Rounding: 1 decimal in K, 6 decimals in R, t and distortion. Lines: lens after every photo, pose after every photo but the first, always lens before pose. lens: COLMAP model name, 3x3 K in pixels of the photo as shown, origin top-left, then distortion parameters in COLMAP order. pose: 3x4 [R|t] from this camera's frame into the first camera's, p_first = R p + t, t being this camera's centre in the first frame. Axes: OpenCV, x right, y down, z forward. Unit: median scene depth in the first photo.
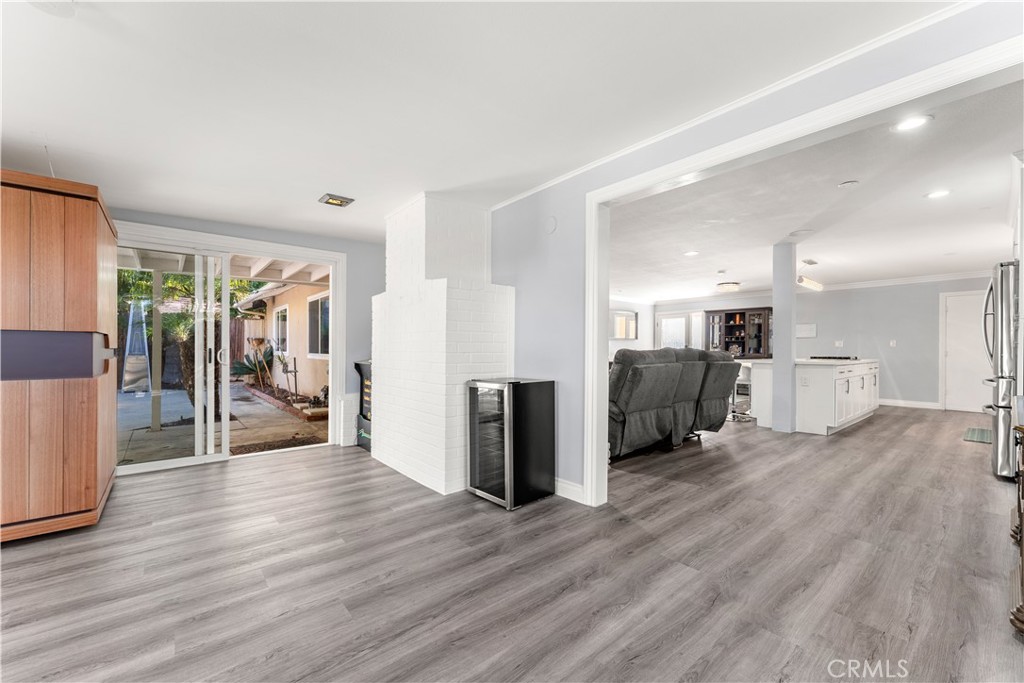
lens RADIAL K [[413.5, 0, 510.0], [0, 413.5, 344.9], [0, 0, 1]] dist [-0.000622, 0.000021]
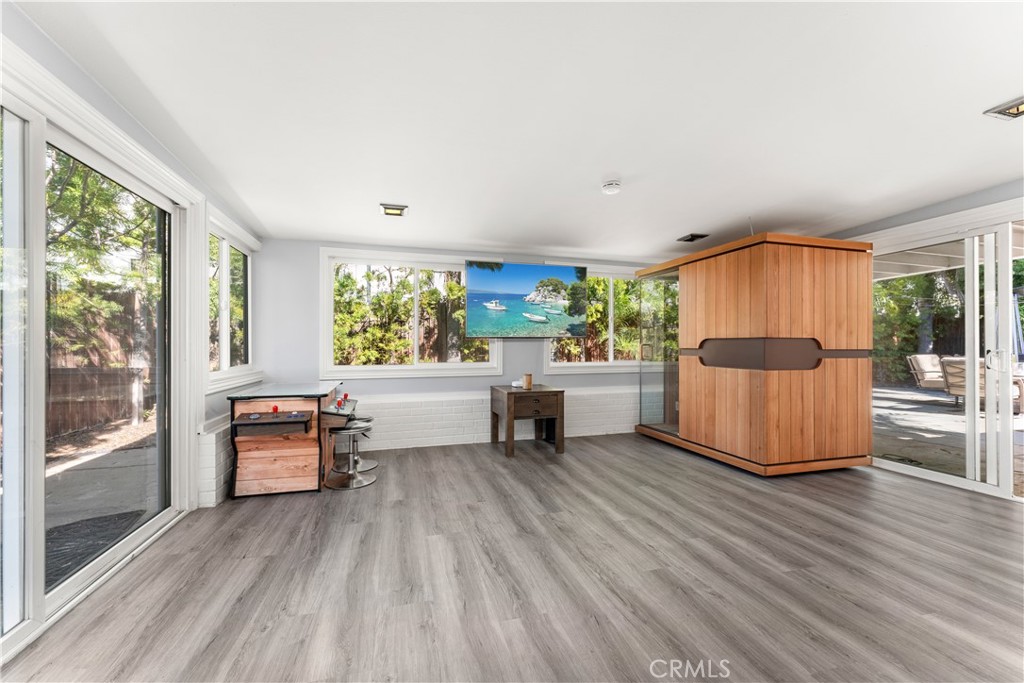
lens RADIAL K [[413.5, 0, 509.7], [0, 413.5, 343.4], [0, 0, 1]] dist [-0.000622, 0.000021]
pose [[-0.400567, -0.004713, -0.916256, 0.725364], [0.000950, 0.999984, -0.005559, -0.002962], [0.916267, -0.003097, -0.400556, 0.929802]]
